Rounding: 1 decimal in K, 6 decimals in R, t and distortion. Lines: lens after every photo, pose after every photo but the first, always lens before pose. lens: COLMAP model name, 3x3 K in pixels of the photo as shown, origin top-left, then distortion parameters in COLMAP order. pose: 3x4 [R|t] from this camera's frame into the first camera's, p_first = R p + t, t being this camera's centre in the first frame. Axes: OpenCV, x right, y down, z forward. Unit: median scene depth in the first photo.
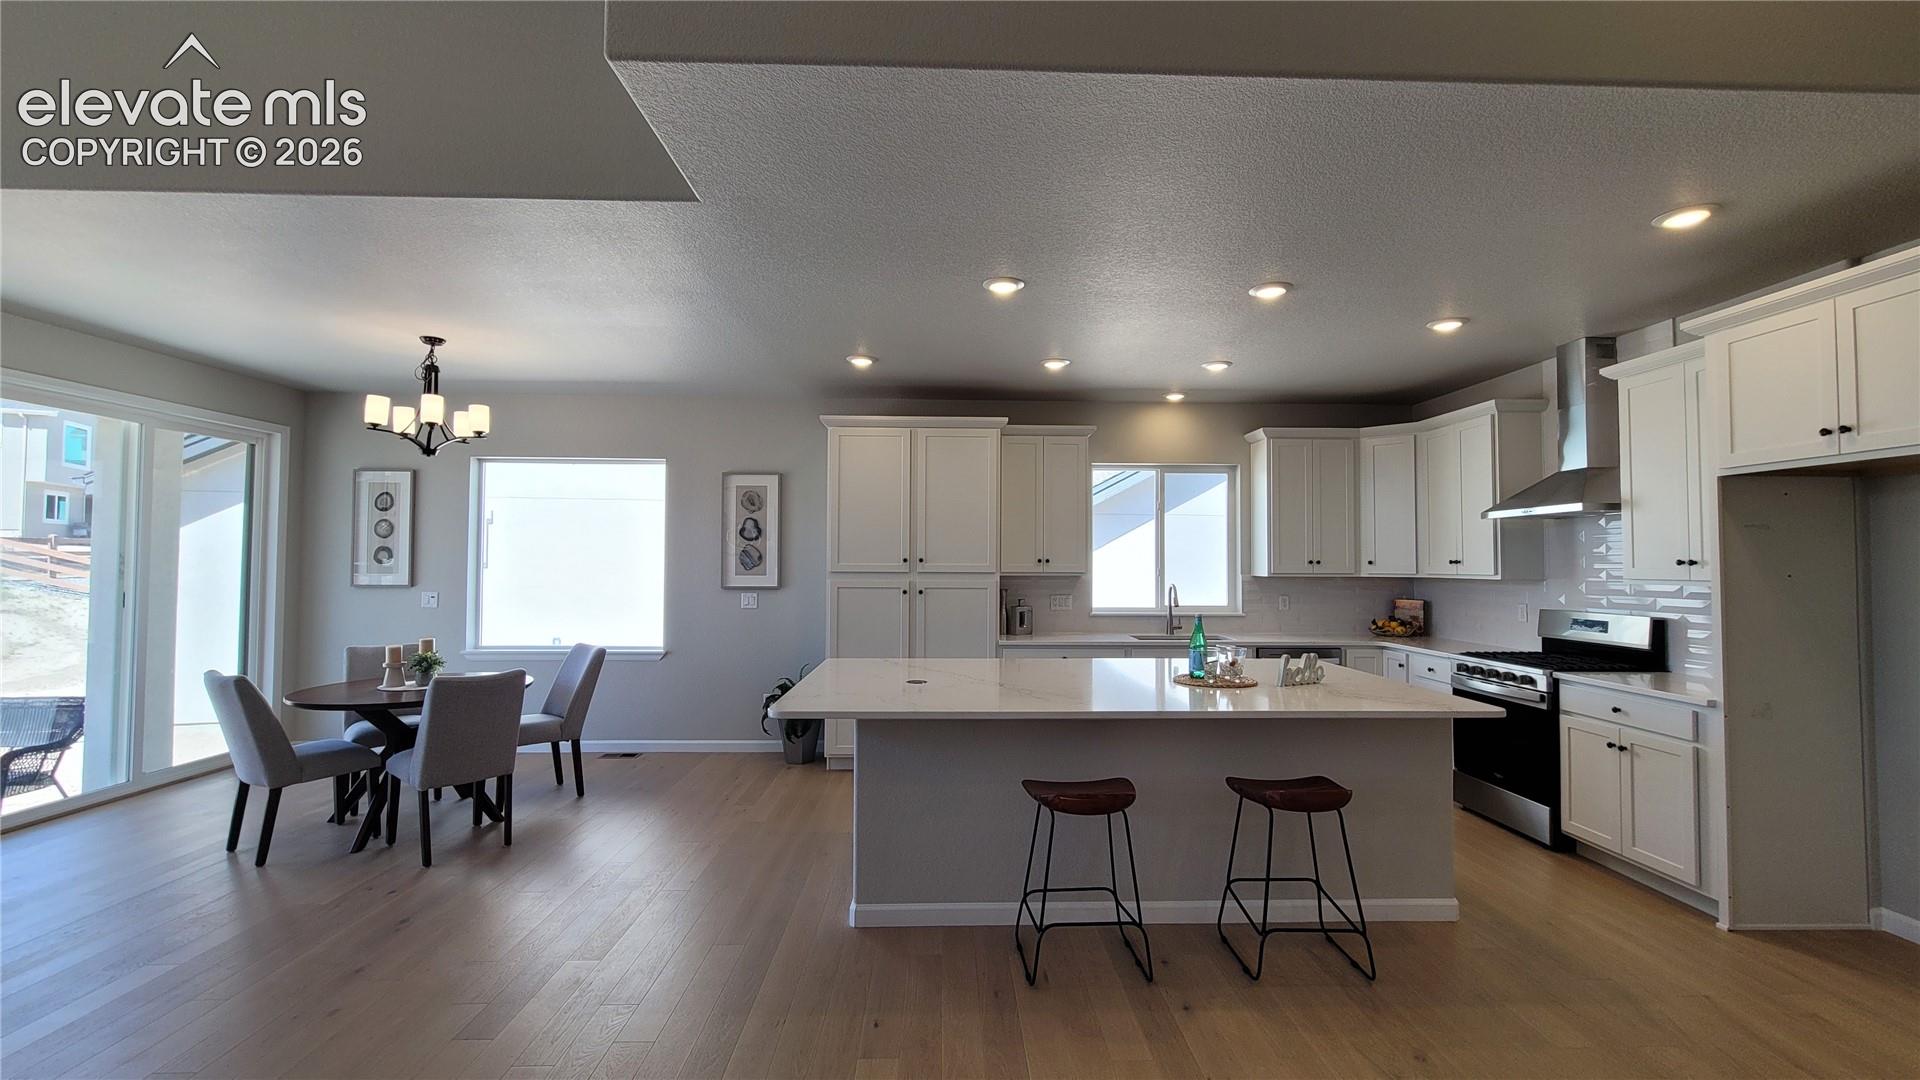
lens RADIAL K [[777.4, 0, 967.1], [0, 777.4, 540.4], [0, 0, 1]] dist [-0.003214, -0.000304]
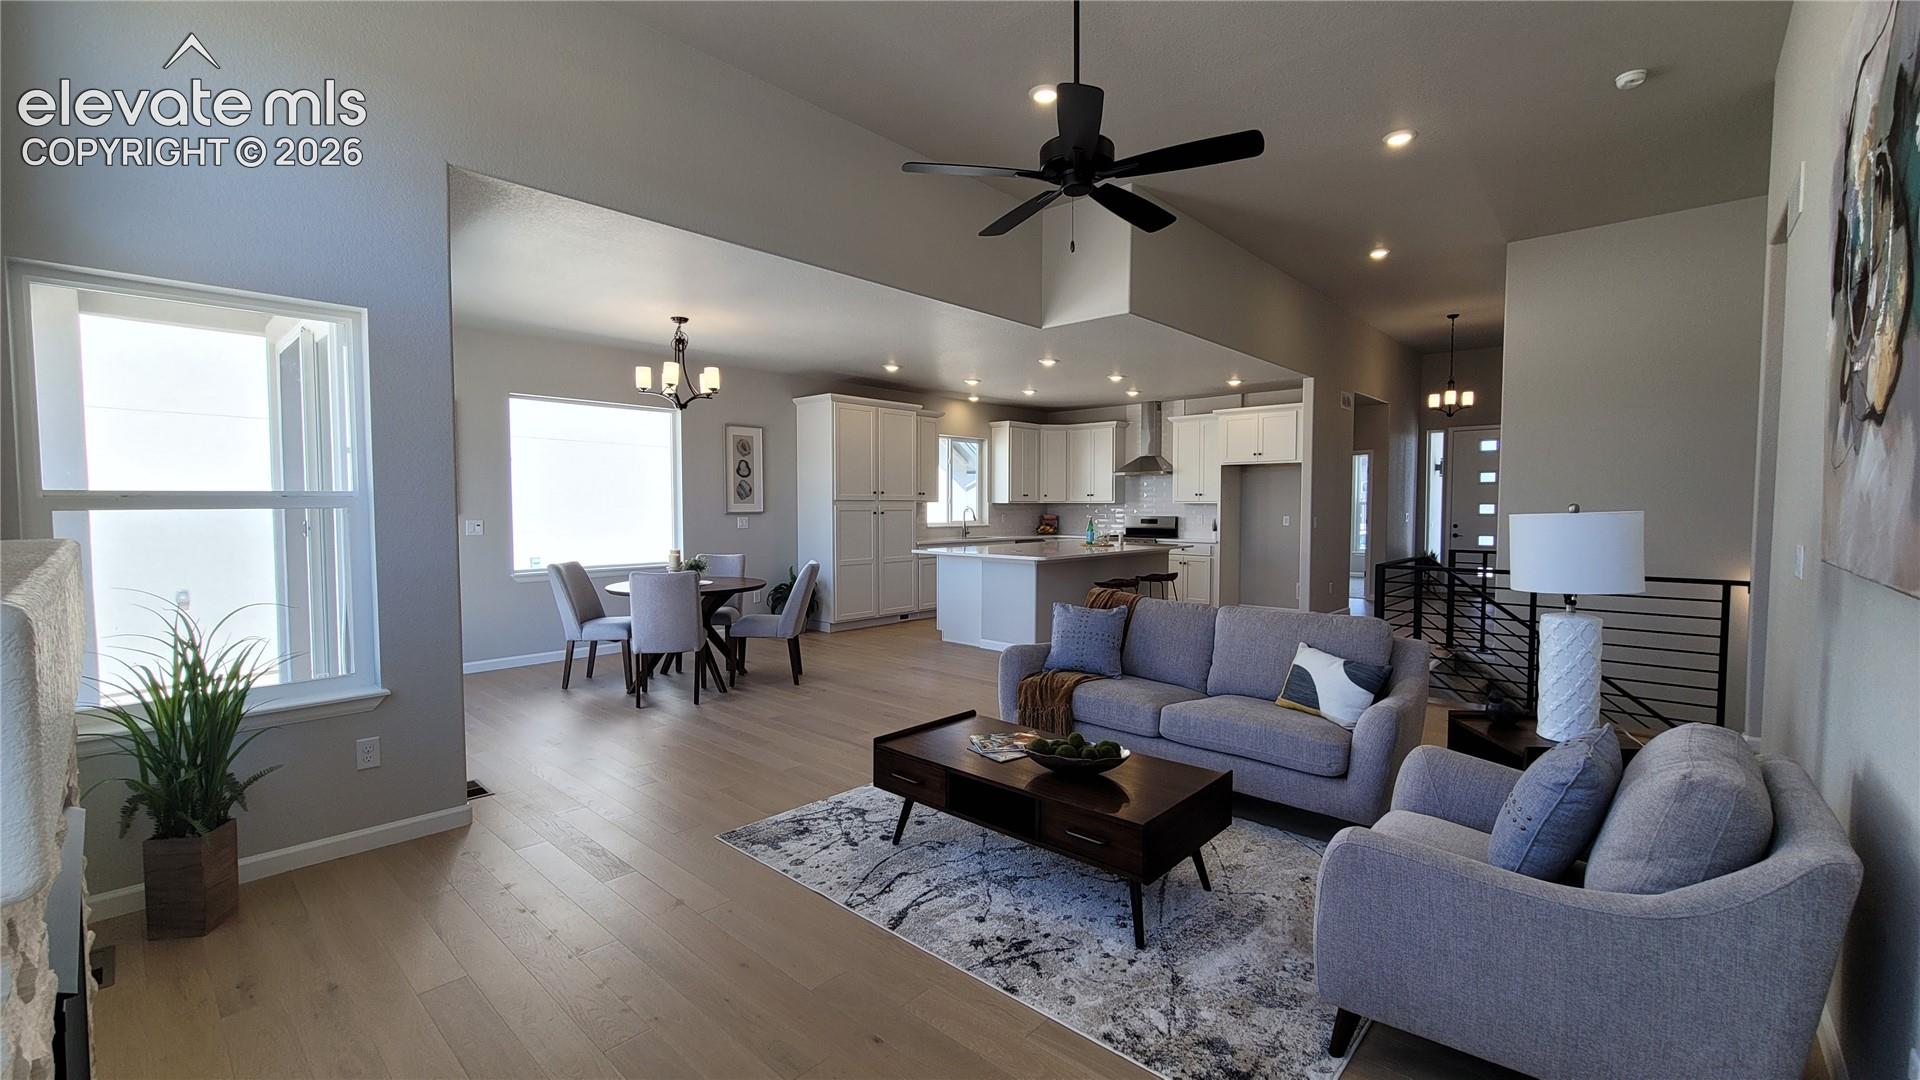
lens RADIAL K [[777.4, 0, 965.6], [0, 777.4, 532.7], [0, 0, 1]] dist [-0.003214, -0.000304]
pose [[0.695343, -0.030471, 0.718032, -1.088594], [-0.018596, 0.998003, 0.060361, 0.008459], [-0.718438, -0.055325, 0.693388, -0.214706]]
